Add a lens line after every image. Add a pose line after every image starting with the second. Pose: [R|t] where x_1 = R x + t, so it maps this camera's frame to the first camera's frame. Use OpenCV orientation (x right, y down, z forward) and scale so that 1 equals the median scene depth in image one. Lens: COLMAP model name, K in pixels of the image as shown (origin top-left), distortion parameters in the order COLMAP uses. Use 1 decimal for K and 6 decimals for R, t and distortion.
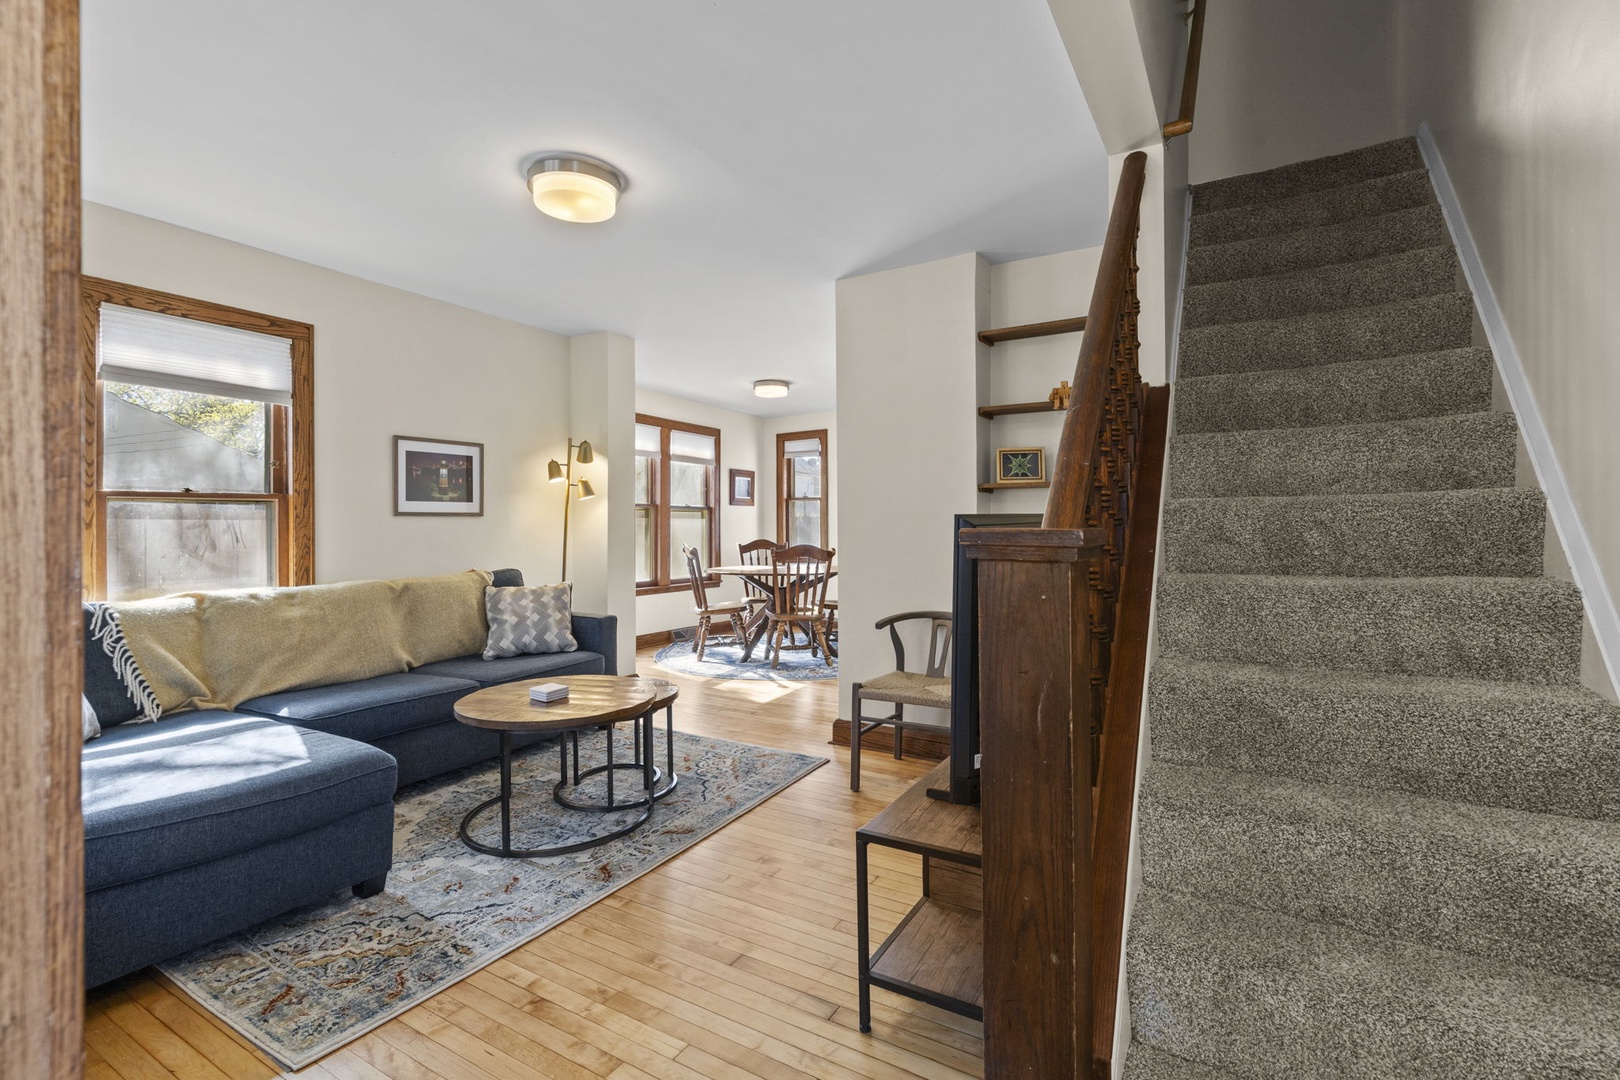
lens RADIAL K [[730.7, 0, 816.1], [0, 730.7, 517.1], [0, 0, 1]] dist [0.010831, -0.001019]
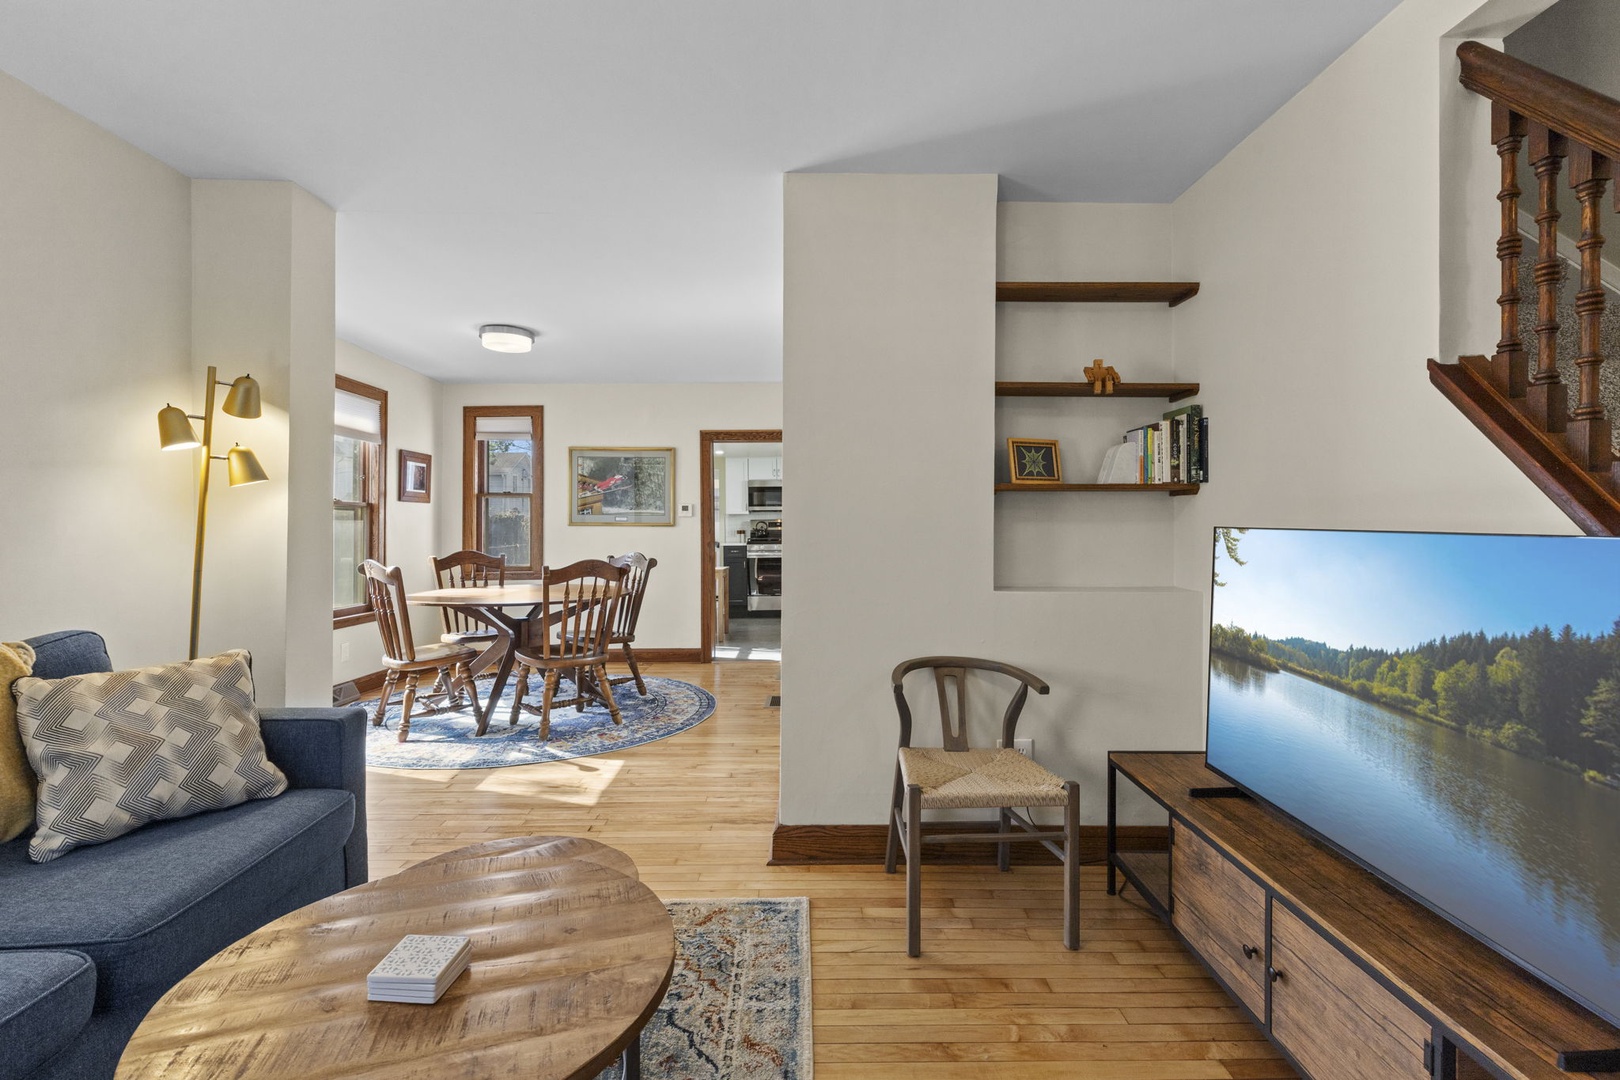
lens RADIAL K [[730.7, 0, 819.5], [0, 730.7, 517.2], [0, 0, 1]] dist [0.010831, -0.001019]
pose [[0.854658, 0.011142, 0.519072, -0.280095], [-0.010421, 0.999936, -0.004306, -0.004794], [-0.519087, -0.001729, 0.854720, 0.389834]]
